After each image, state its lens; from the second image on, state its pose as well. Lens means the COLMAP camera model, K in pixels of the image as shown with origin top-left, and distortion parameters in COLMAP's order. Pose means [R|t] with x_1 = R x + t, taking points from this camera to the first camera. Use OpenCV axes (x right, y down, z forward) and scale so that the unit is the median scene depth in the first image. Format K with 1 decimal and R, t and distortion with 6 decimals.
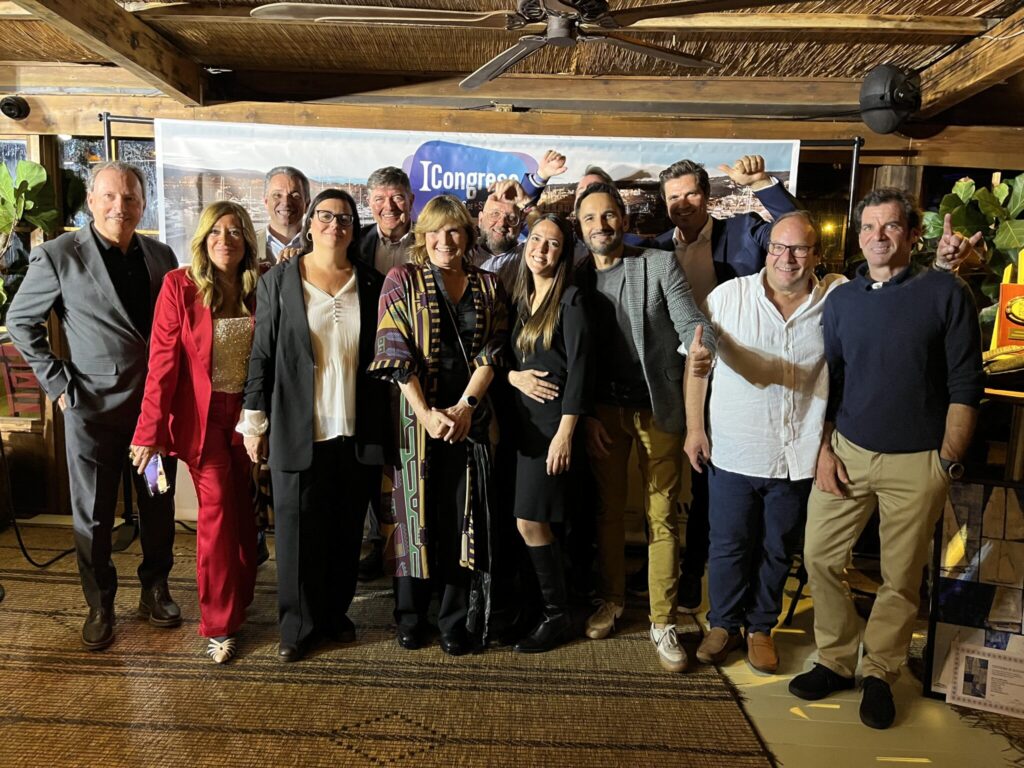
lens RADIAL K [[763.4, 0, 514.8], [0, 763.4, 380.6], [0, 0, 1]] dist [0.029248, -0.043119]
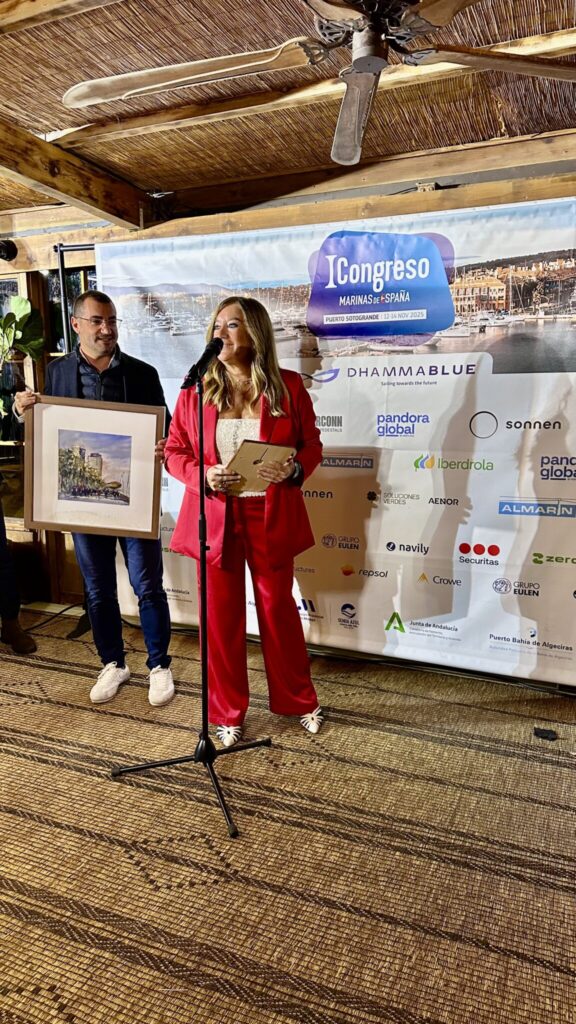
lens RADIAL K [[722.4, 0, 285.3], [0, 722.4, 521.3], [0, 0, 1]] dist [0.003308, -0.006025]
pose [[0.924943, 0.027877, -0.379082, 0.176684], [-0.017379, 0.999366, 0.031088, 0.012700], [0.379709, -0.022166, 0.924841, 0.152178]]
